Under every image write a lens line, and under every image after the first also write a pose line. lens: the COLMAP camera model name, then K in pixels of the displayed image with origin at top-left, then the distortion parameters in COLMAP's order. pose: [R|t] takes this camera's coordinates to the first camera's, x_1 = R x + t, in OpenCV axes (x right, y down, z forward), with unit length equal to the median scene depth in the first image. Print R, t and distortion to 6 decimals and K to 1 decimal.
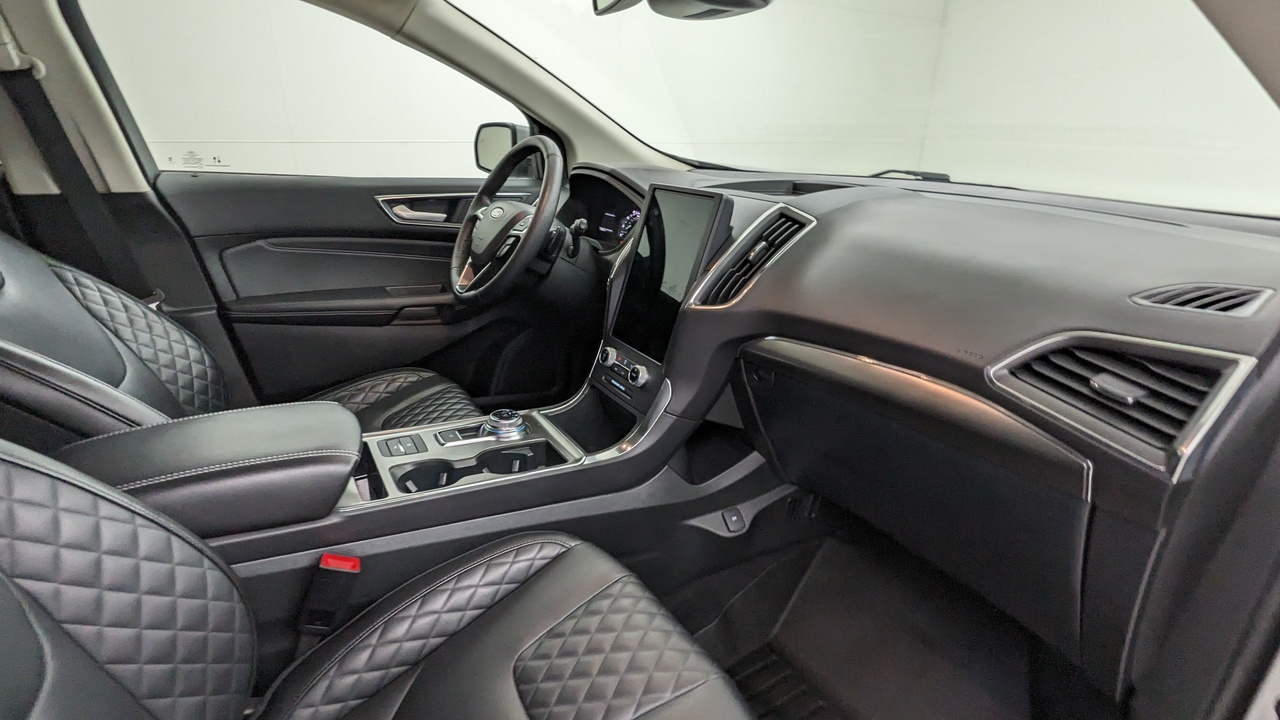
lens RADIAL K [[613.9, 0, 655.0], [0, 613.9, 354.2], [0, 0, 1]] dist [-0.002737, -0.000882]
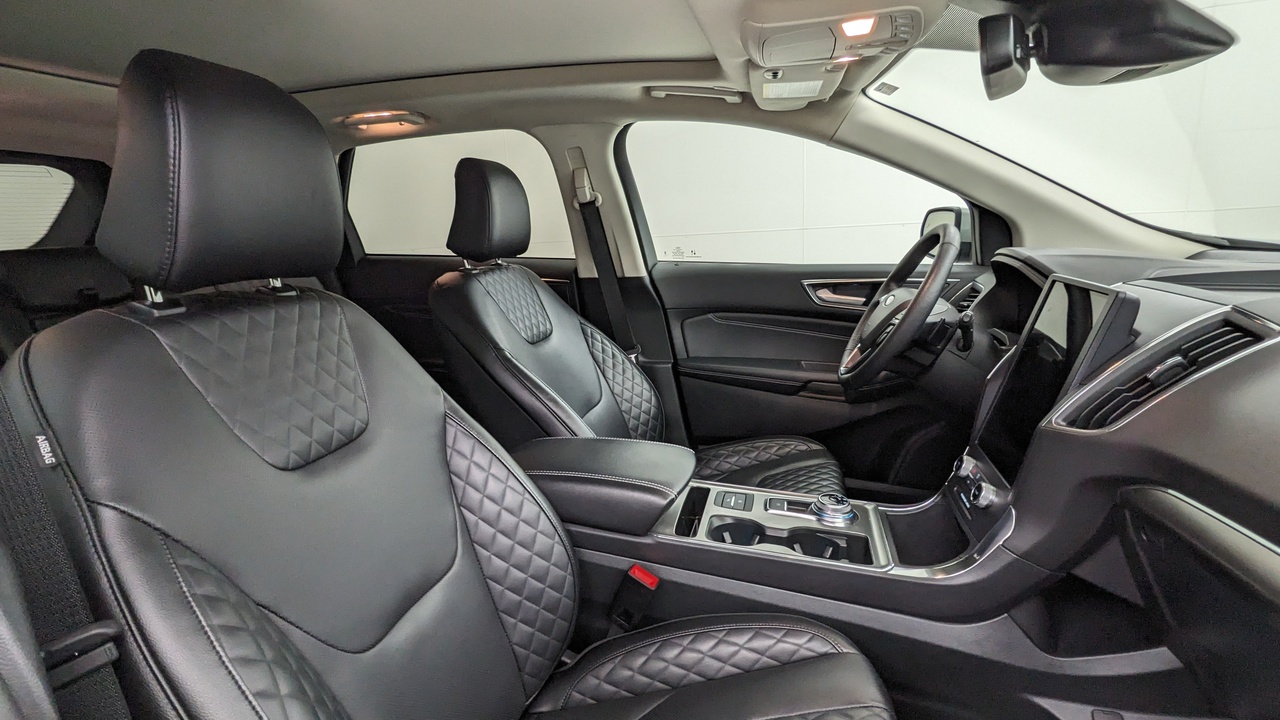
lens RADIAL K [[613.9, 0, 641.8], [0, 613.9, 356.6], [0, 0, 1]] dist [-0.002737, -0.000882]
pose [[0.695883, 0.100270, -0.711120, 0.217373], [-0.183616, 0.982134, -0.041198, -0.029345], [0.694285, 0.159242, 0.701862, 0.040596]]
